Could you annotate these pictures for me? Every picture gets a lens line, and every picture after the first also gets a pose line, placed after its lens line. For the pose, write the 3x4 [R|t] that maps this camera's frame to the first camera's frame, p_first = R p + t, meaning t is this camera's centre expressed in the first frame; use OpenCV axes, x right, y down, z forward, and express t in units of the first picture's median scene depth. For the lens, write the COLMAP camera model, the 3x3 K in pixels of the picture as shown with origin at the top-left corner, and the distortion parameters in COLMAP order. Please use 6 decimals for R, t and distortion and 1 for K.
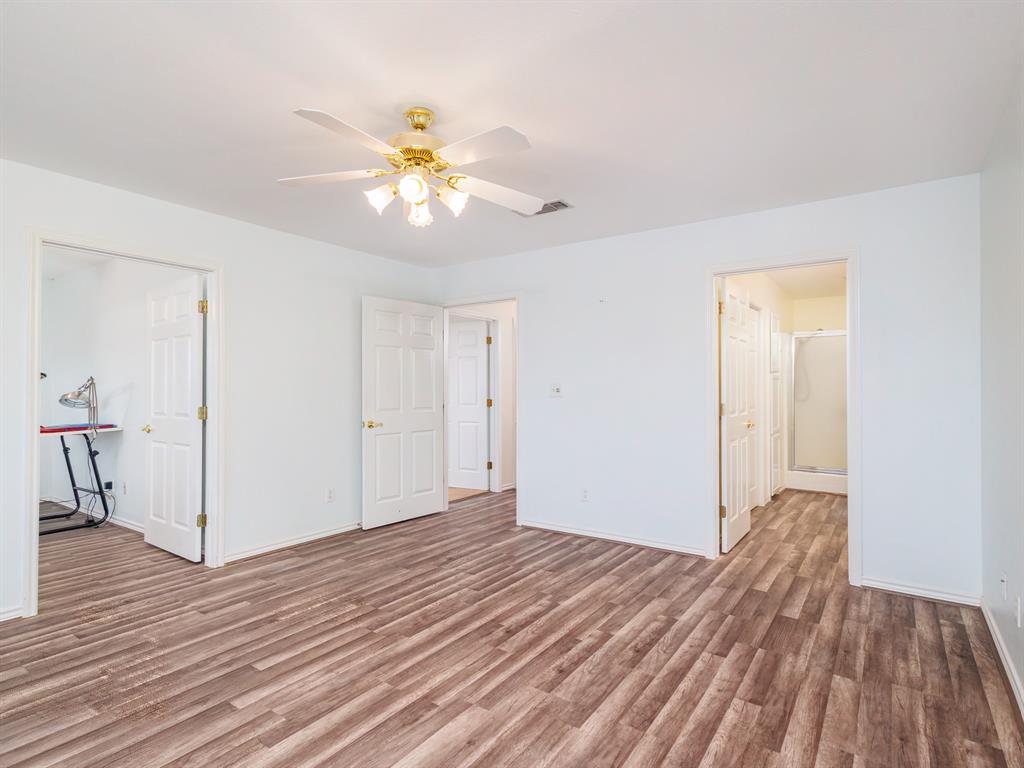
lens RADIAL K [[530.5, 0, 511.7], [0, 530.5, 386.5], [0, 0, 1]] dist [0.007073, 0.000836]
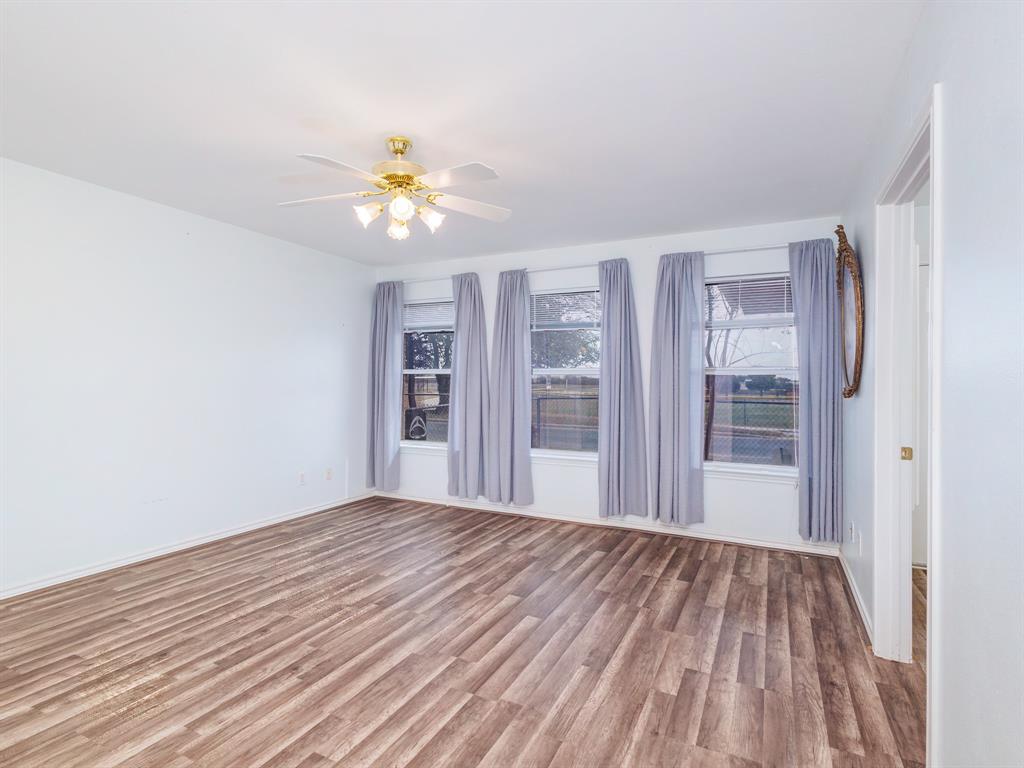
lens RADIAL K [[530.5, 0, 512.8], [0, 530.5, 382.2], [0, 0, 1]] dist [0.007073, 0.000836]
pose [[-0.987329, -0.009334, -0.158414, -0.217482], [-0.008525, 0.999947, -0.005791, 0.008863], [0.158460, -0.004367, -0.987356, 1.965291]]
